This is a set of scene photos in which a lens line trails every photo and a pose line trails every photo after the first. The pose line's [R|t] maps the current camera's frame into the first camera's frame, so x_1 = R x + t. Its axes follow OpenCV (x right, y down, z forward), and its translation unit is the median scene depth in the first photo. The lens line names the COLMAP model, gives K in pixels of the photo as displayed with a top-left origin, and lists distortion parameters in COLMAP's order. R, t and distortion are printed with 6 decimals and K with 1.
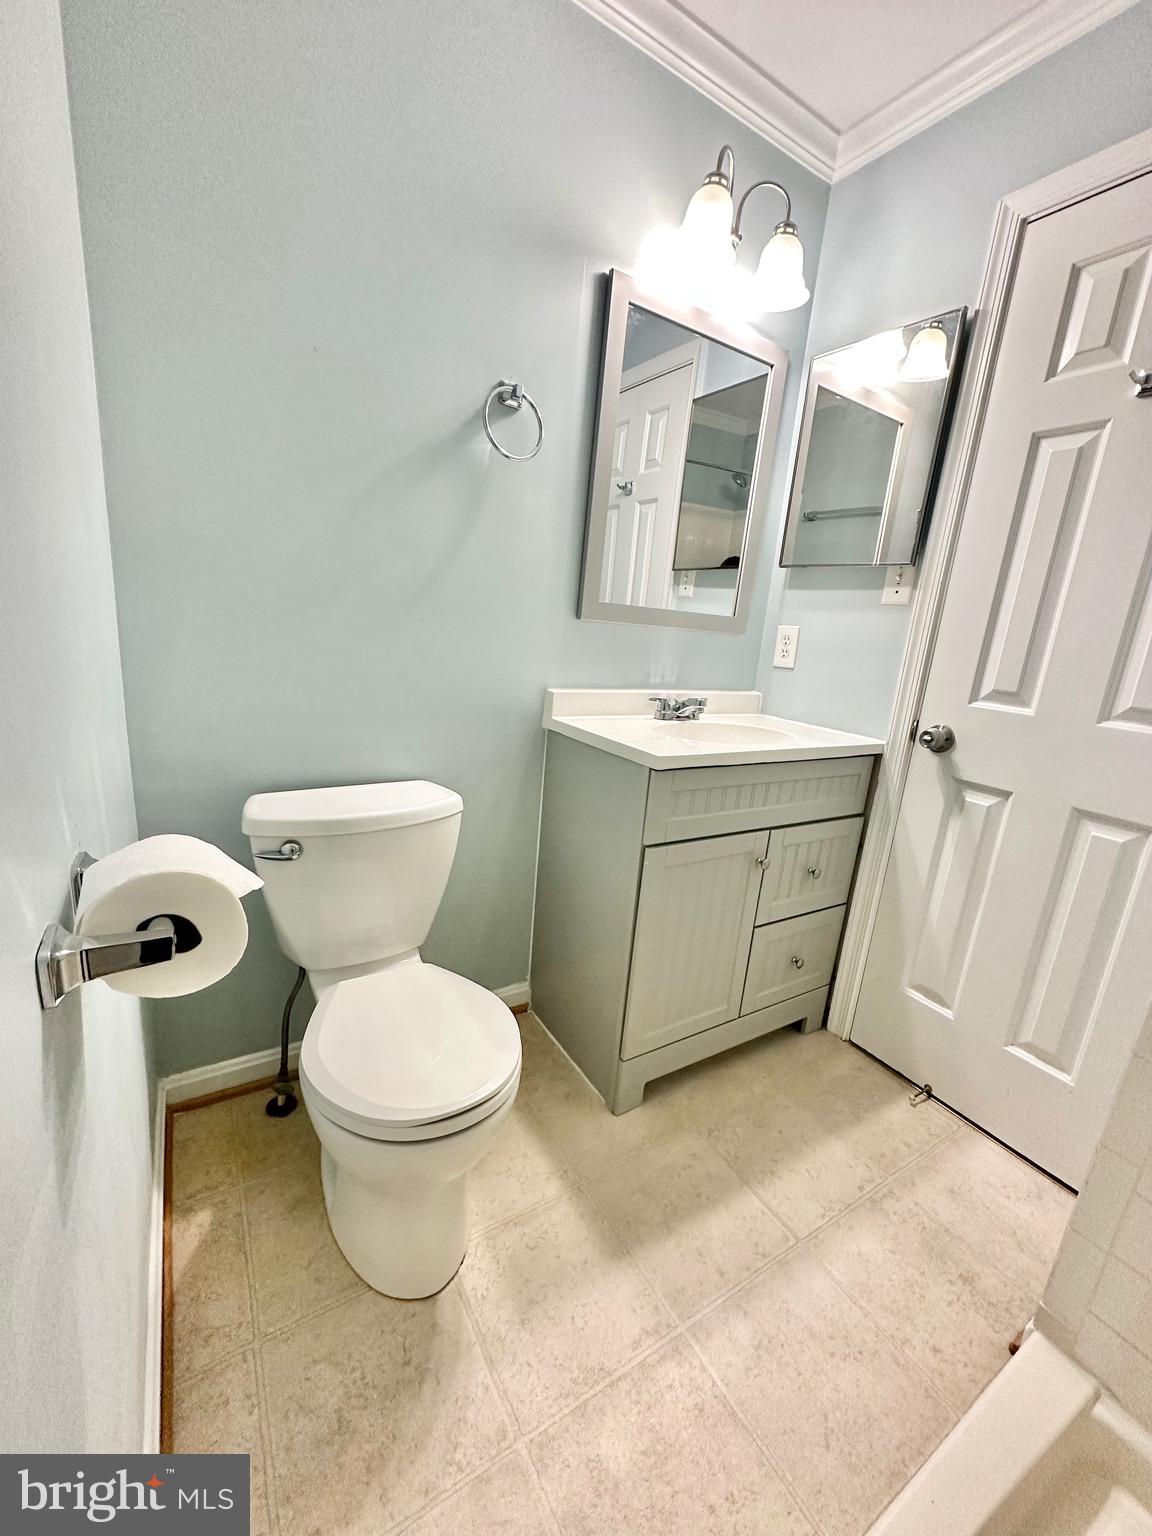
lens RADIAL K [[611.1, 0, 576.0], [0, 611.1, 768.0], [0, 0, 1]] dist [-0.002724, -0.000579]
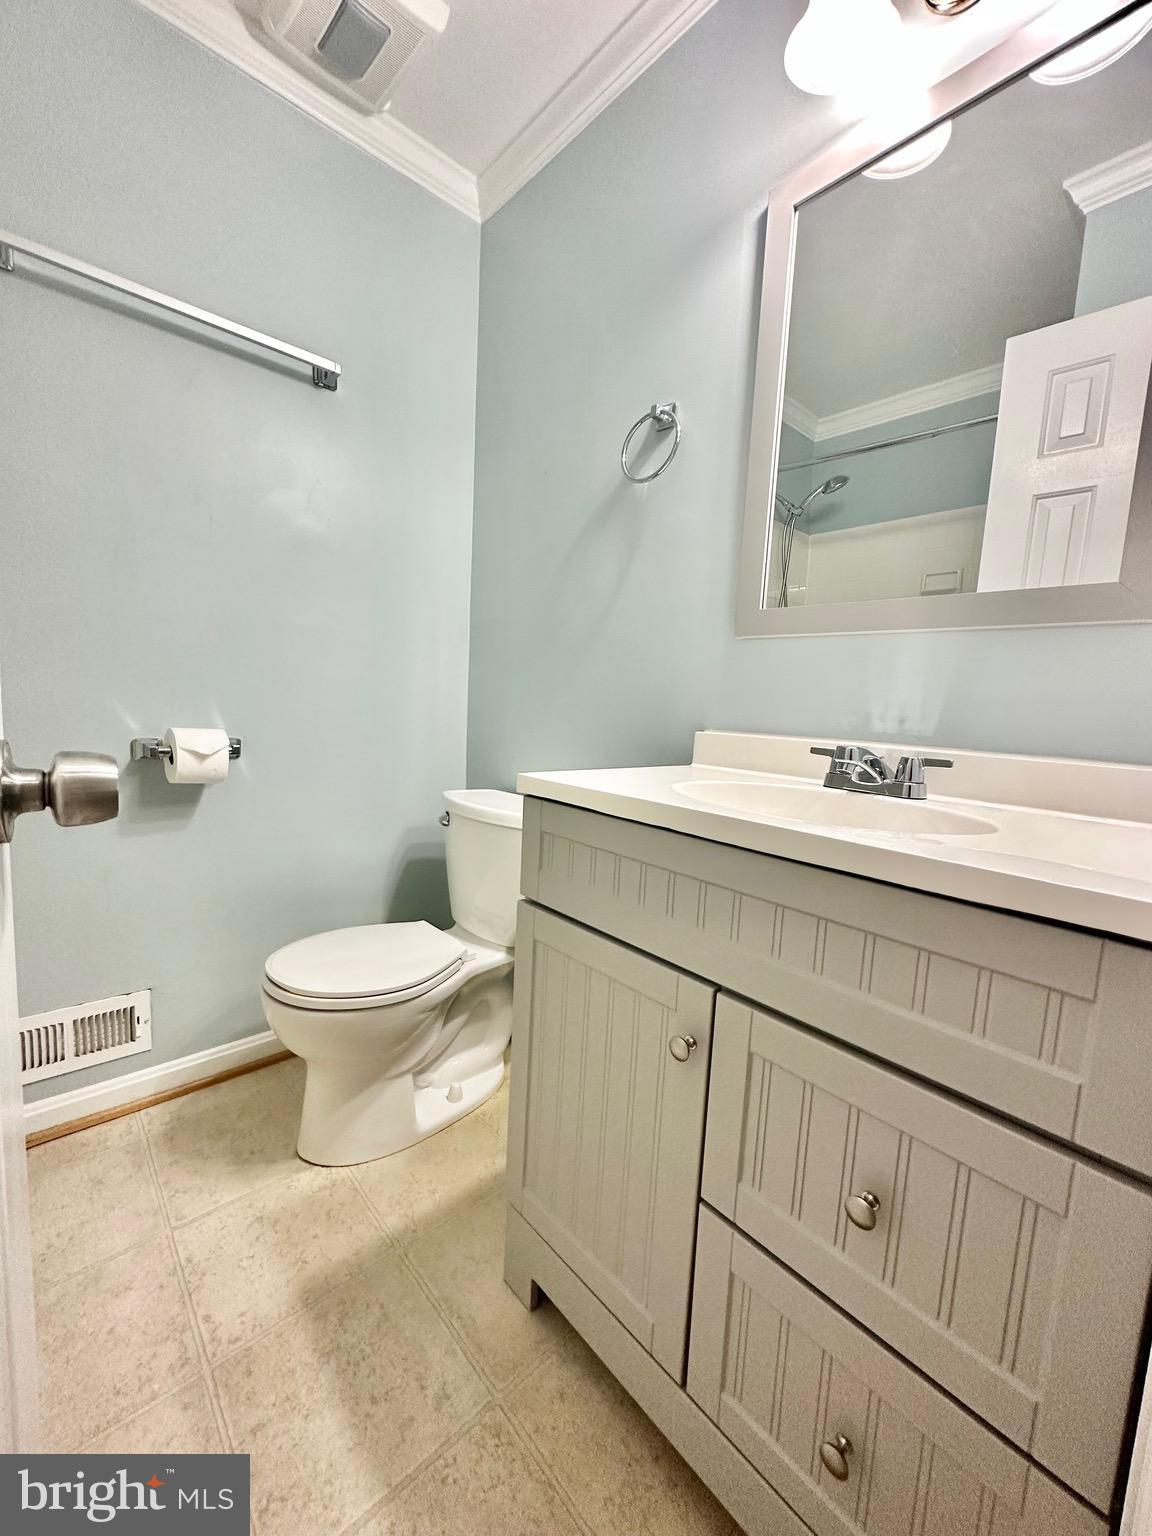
lens RADIAL K [[611.1, 0, 576.0], [0, 611.1, 768.0], [0, 0, 1]] dist [-0.002724, -0.000579]
pose [[0.175114, 0.027876, -0.984153, 0.817183], [-0.264569, 0.964164, -0.019766, -0.028029], [0.948334, 0.263838, 0.176214, 0.831293]]
